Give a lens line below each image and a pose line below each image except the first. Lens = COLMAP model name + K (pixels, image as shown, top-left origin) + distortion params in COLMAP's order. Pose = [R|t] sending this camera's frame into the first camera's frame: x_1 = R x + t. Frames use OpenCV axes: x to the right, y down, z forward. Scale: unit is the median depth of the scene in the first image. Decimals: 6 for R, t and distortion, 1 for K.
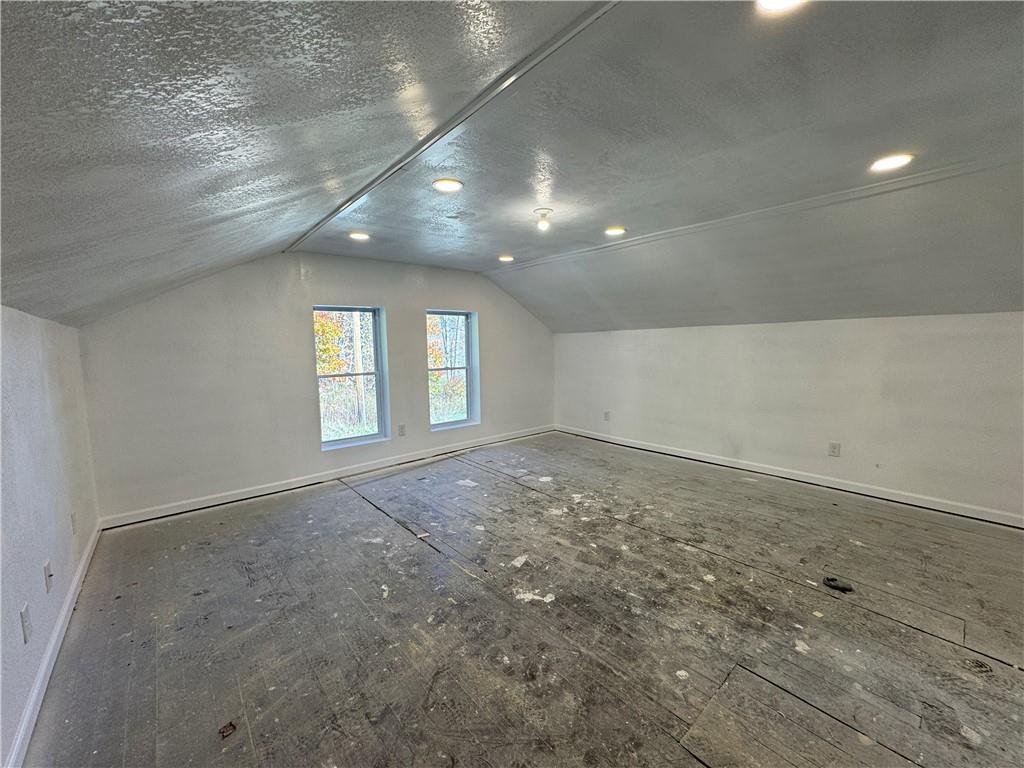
lens RADIAL K [[410.5, 0, 510.9], [0, 410.5, 381.1], [0, 0, 1]] dist [-0.001934, 0.000505]
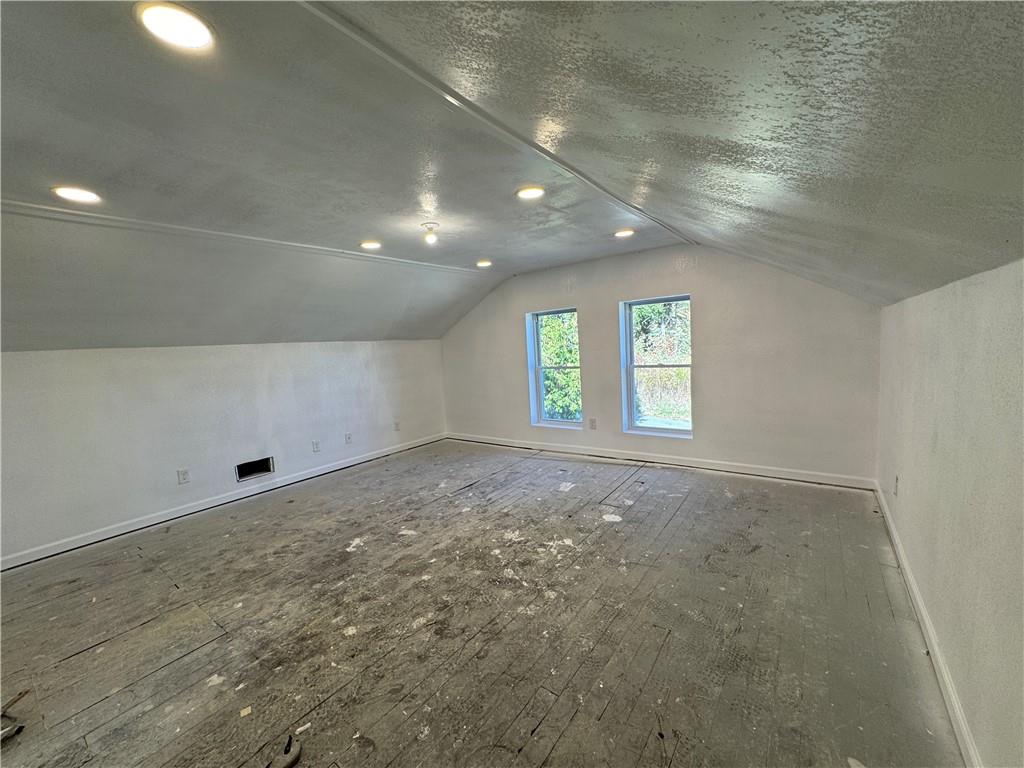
lens RADIAL K [[410.5, 0, 510.9], [0, 410.5, 381.1], [0, 0, 1]] dist [-0.001934, 0.000505]
pose [[0.216699, 0.089355, -0.972141, 0.997082], [-0.035278, 0.995869, 0.083672, -0.096756], [0.975601, 0.016164, 0.218956, 0.833772]]
